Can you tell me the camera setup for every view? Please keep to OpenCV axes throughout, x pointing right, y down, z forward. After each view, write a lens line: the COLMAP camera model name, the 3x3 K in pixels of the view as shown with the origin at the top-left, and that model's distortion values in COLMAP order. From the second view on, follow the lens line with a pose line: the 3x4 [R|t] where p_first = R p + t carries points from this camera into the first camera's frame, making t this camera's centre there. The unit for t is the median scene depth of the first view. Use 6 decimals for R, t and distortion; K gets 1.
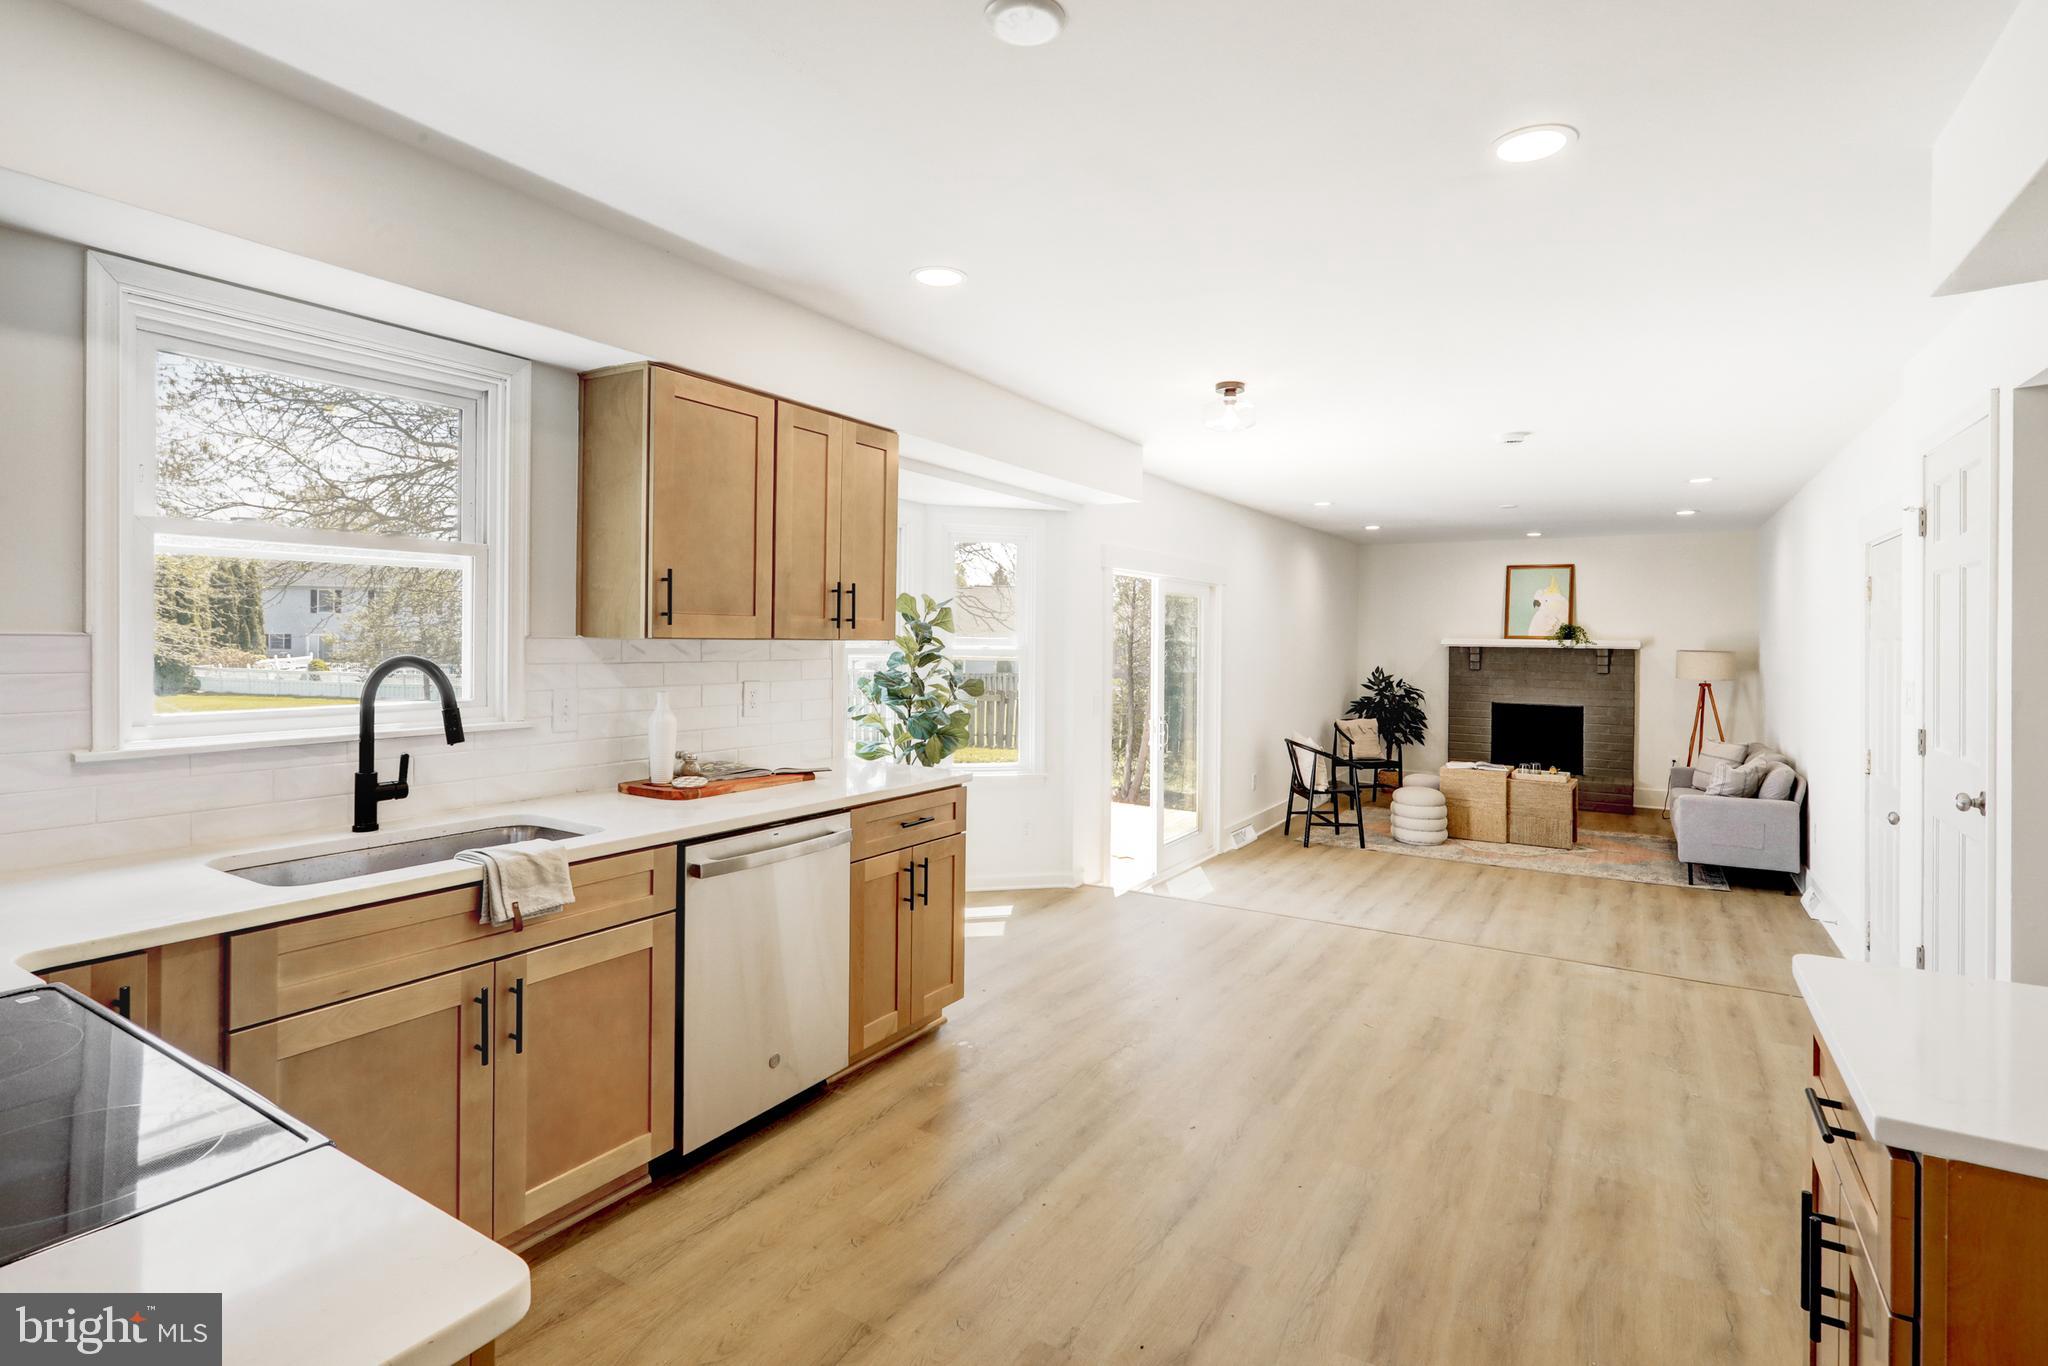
lens RADIAL K [[995.4, 0, 1029.4], [0, 995.4, 635.4], [0, 0, 1]] dist [-0.000420, -0.000134]
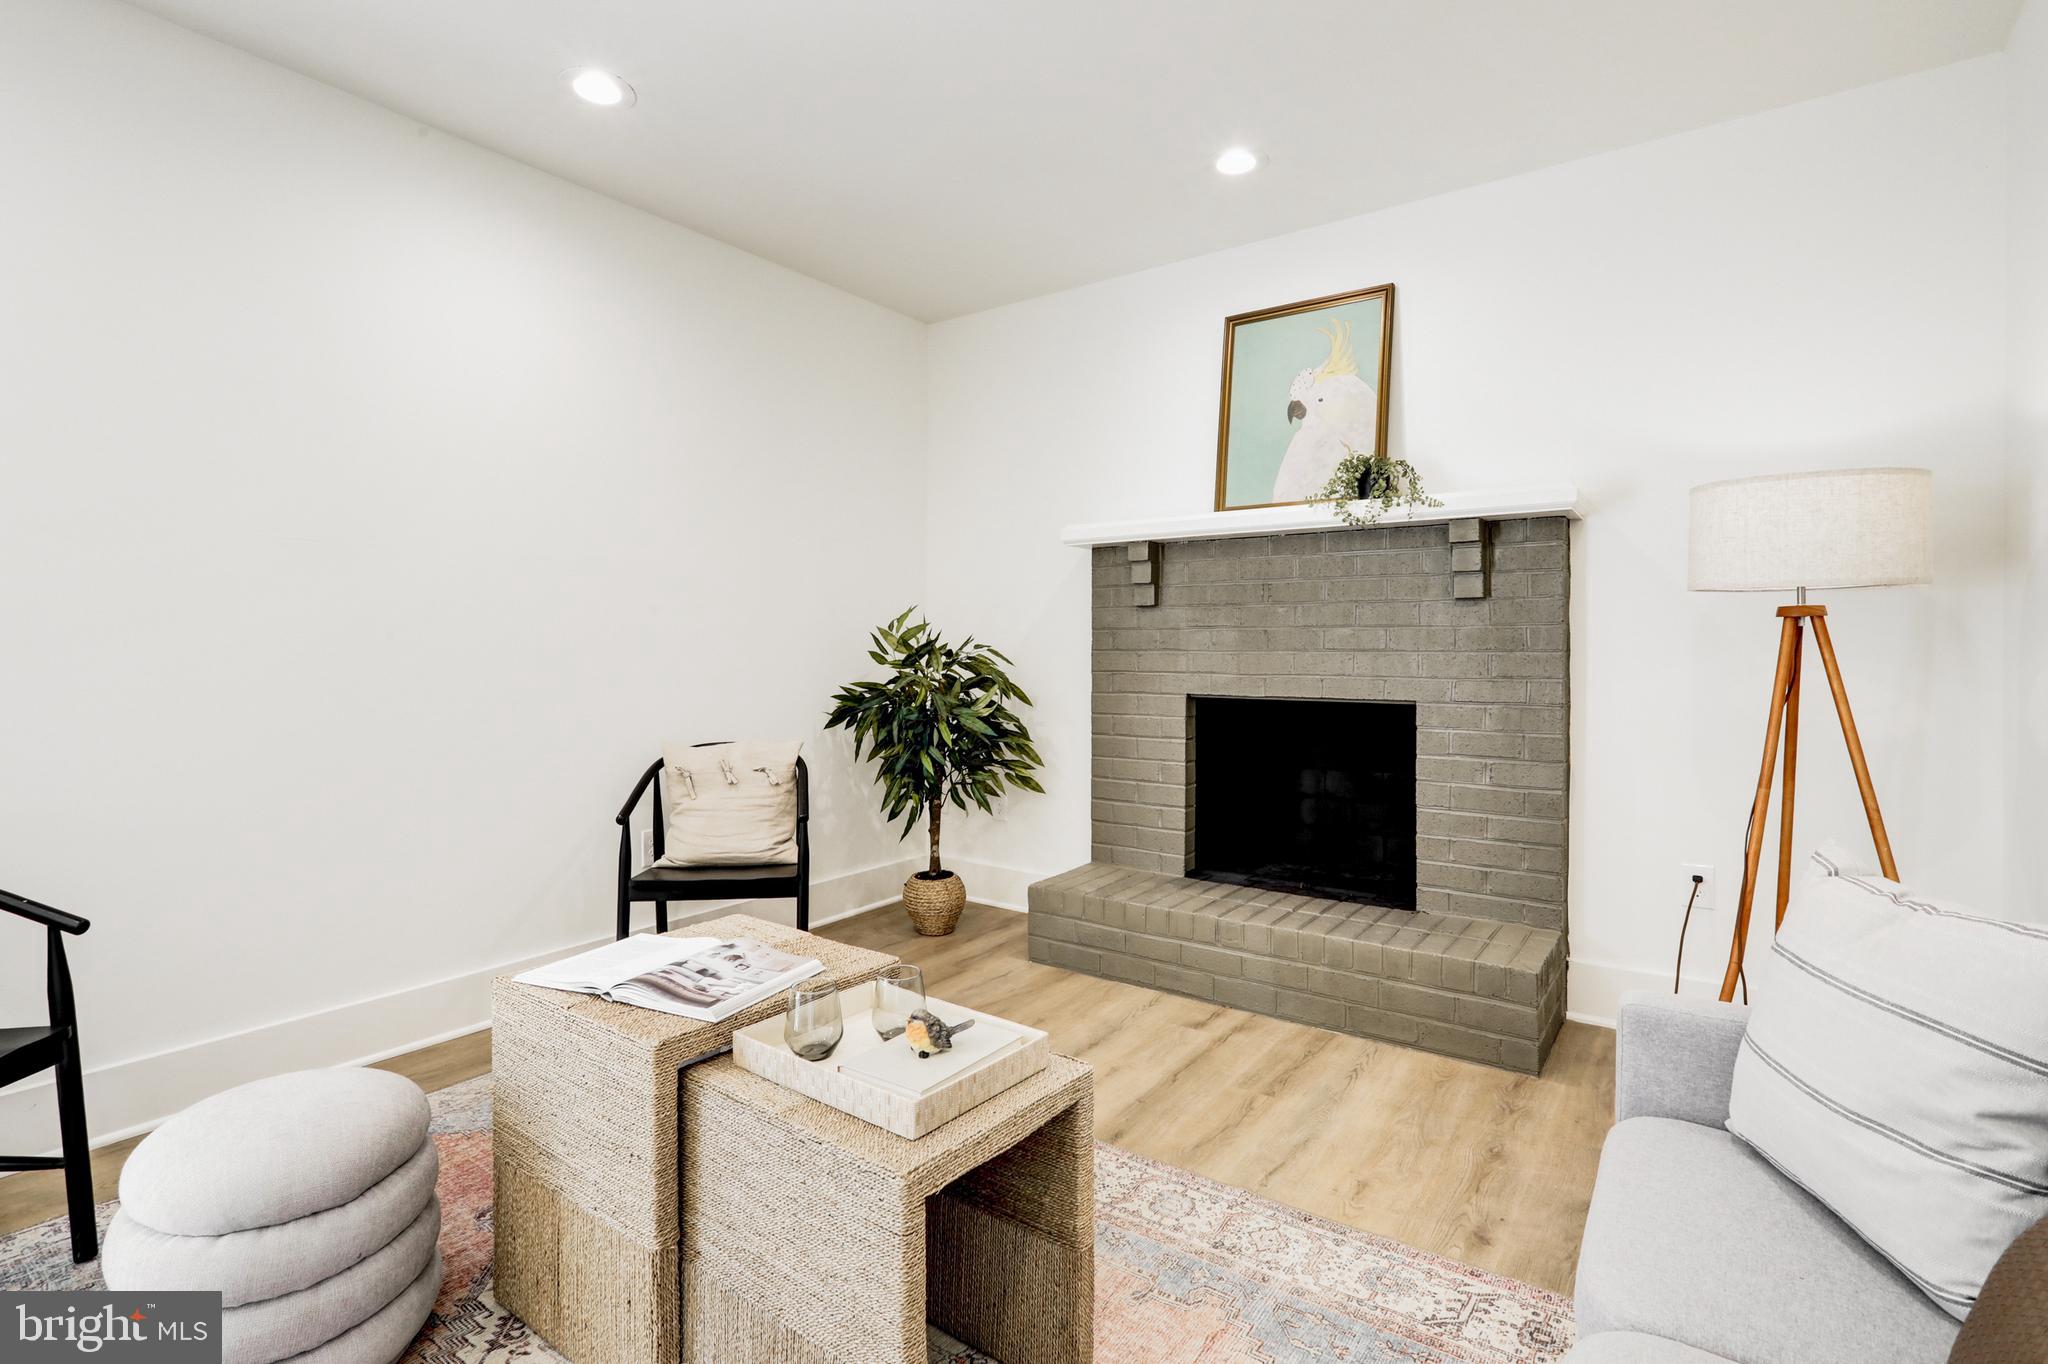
lens RADIAL K [[988.4, 0, 1021.9], [0, 988.4, 661.1], [0, 0, 1]] dist [0.000740, 0.000188]
pose [[0.997172, -0.008224, -0.074703, 0.503855], [0.008689, 0.999945, 0.005906, 0.061095], [0.074650, -0.006539, 0.997188, 0.742113]]
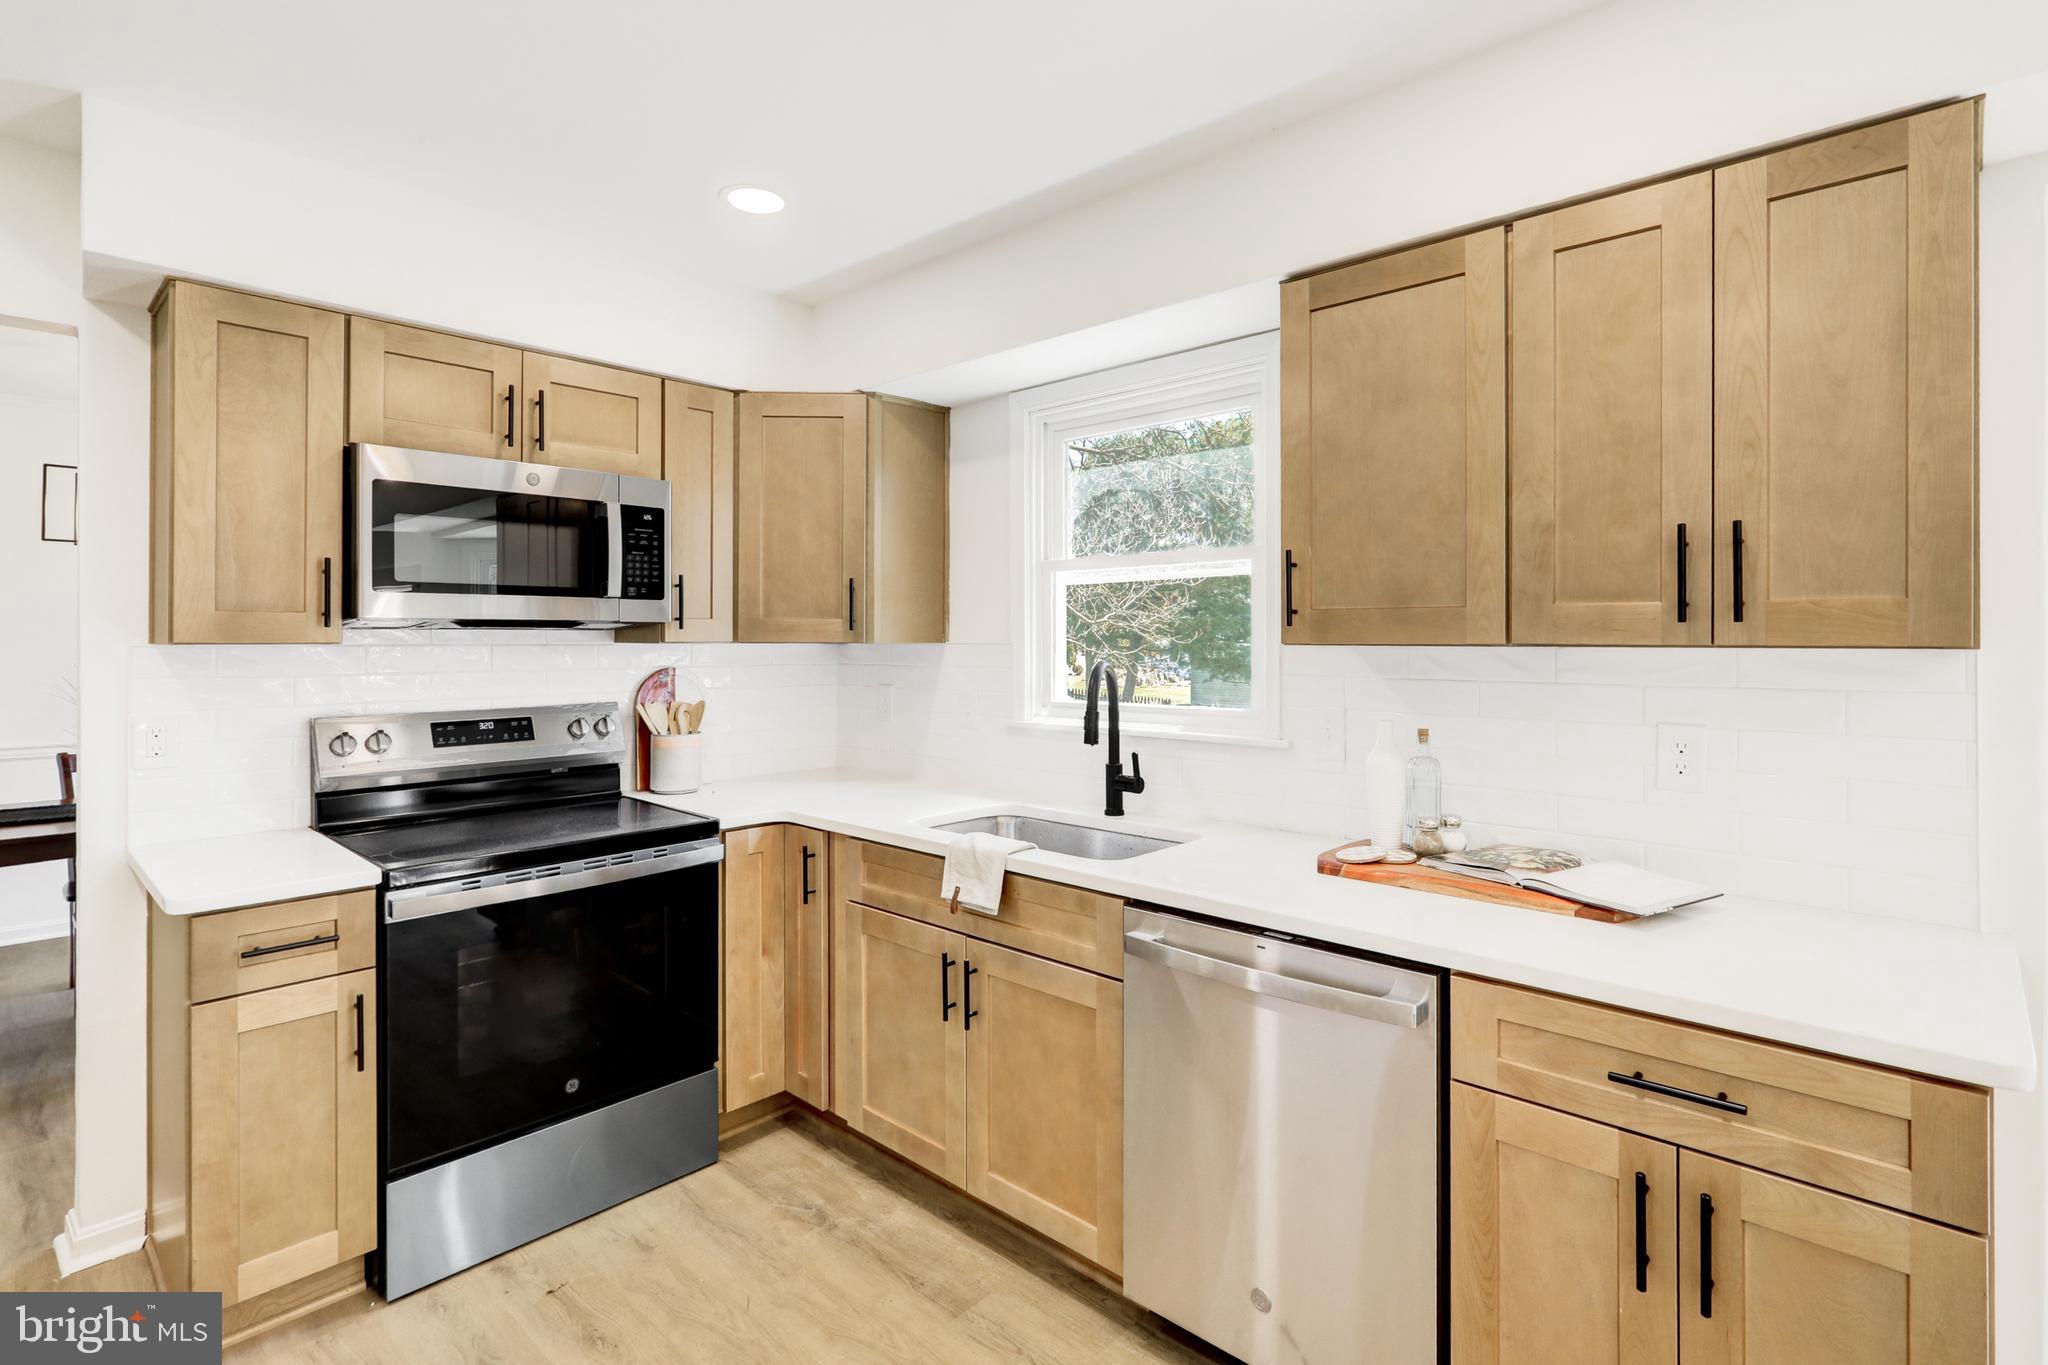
lens RADIAL K [[995.4, 0, 1029.4], [0, 995.4, 634.9], [0, 0, 1]] dist [-0.000420, -0.000134]
pose [[-0.199943, -0.014701, -0.979697, 0.125335], [0.000642, 0.999885, -0.015135, 0.002156], [0.979807, -0.003655, -0.199911, 0.300455]]
